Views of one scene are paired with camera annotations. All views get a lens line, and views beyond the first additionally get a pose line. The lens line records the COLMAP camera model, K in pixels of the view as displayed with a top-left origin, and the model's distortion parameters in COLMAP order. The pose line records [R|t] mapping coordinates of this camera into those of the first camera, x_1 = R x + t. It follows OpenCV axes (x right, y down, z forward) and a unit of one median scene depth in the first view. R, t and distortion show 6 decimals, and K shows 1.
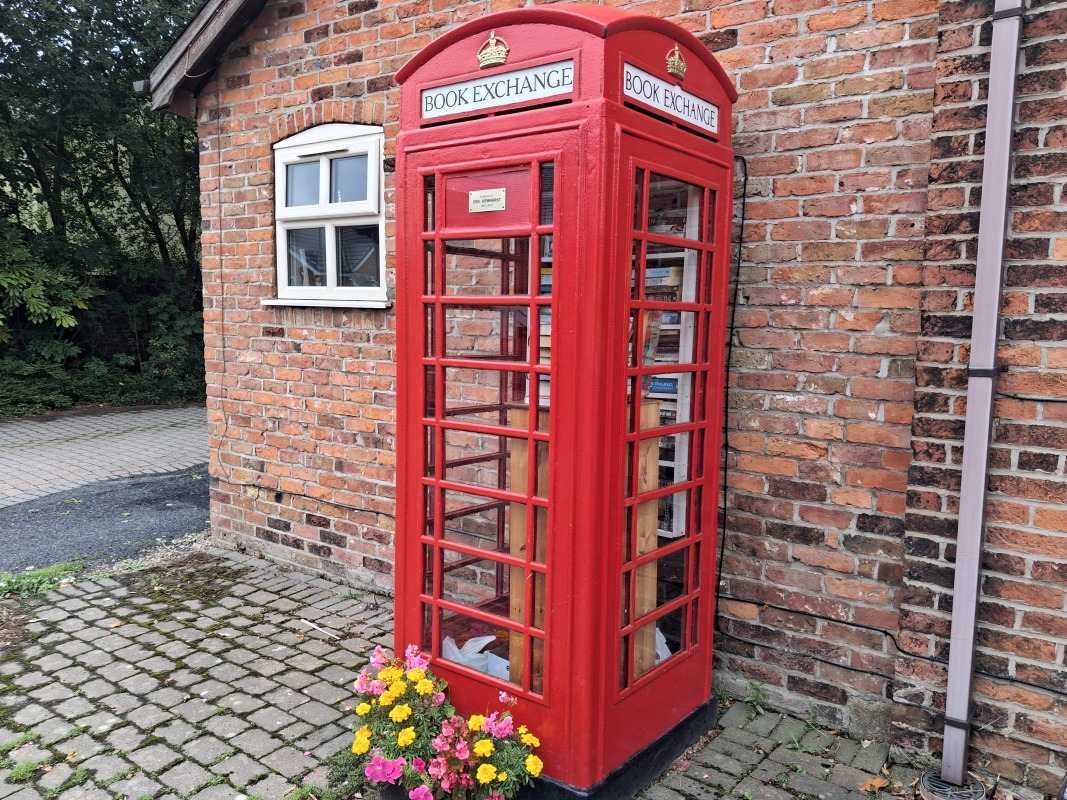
lens RADIAL K [[839.1, 0, 532.2], [0, 839.1, 409.7], [0, 0, 1]] dist [0.030925, -0.025021]
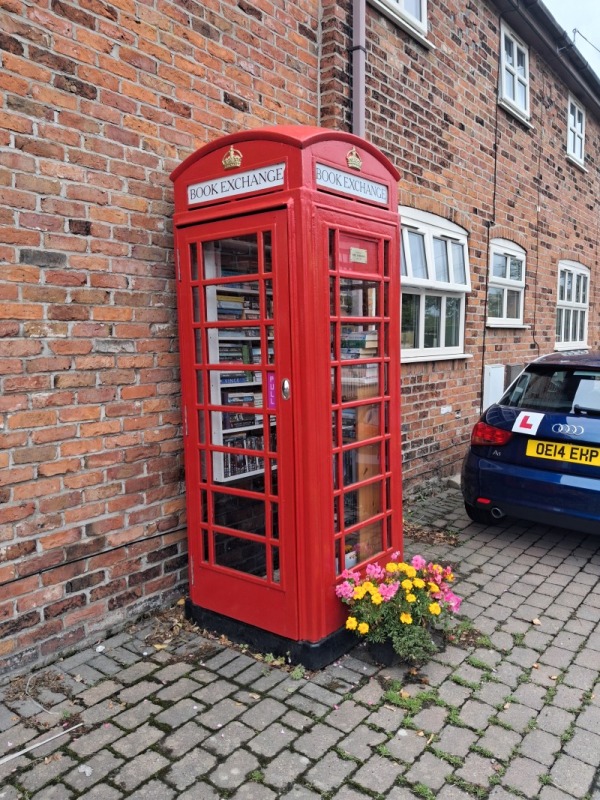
lens RADIAL K [[629.1, 0, 297.7], [0, 629.1, 398.8], [0, 0, 1]] dist [0.030925, -0.025021]
pose [[0.008092, -0.119583, 0.992791, -1.126289], [0.130058, 0.984516, 0.117526, -0.126588], [-0.991473, 0.128170, 0.023519, 1.014719]]
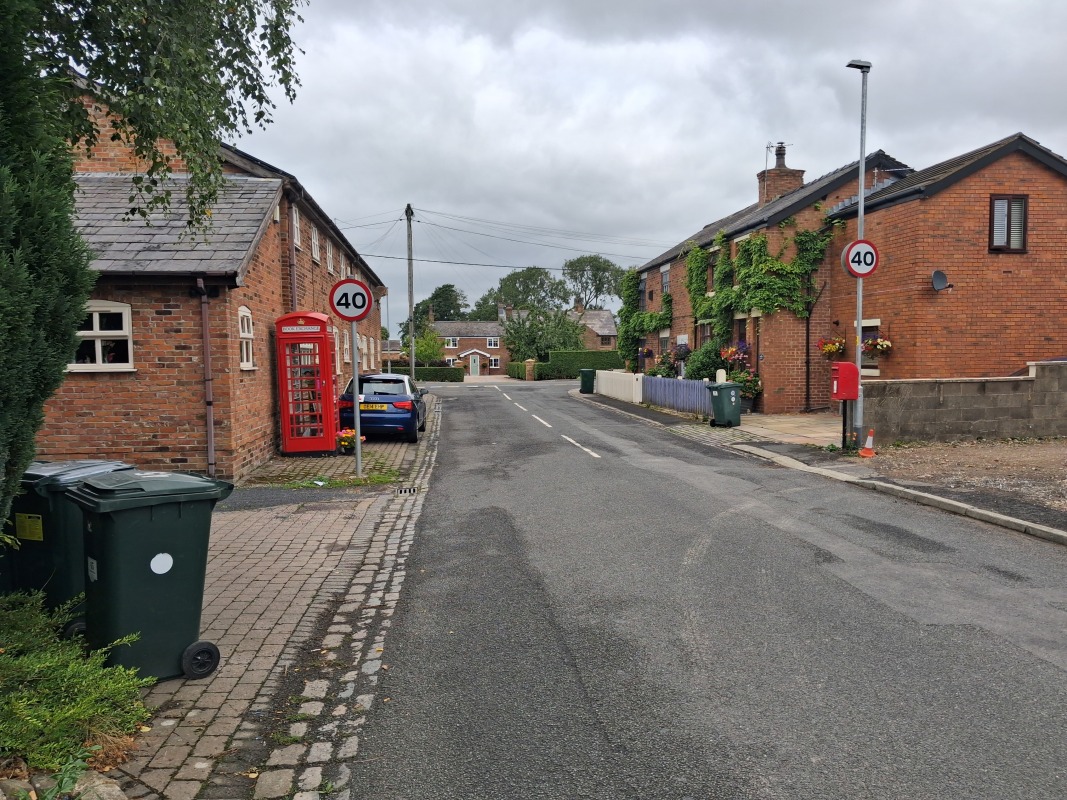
lens RADIAL K [[839.1, 0, 535.9], [0, 839.1, 404.9], [0, 0, 1]] dist [0.030925, -0.025021]
pose [[-0.689648, -0.047838, 0.722563, -4.701065], [0.091512, 0.984058, 0.152495, -0.558548], [-0.718339, 0.171291, -0.674276, 3.576890]]
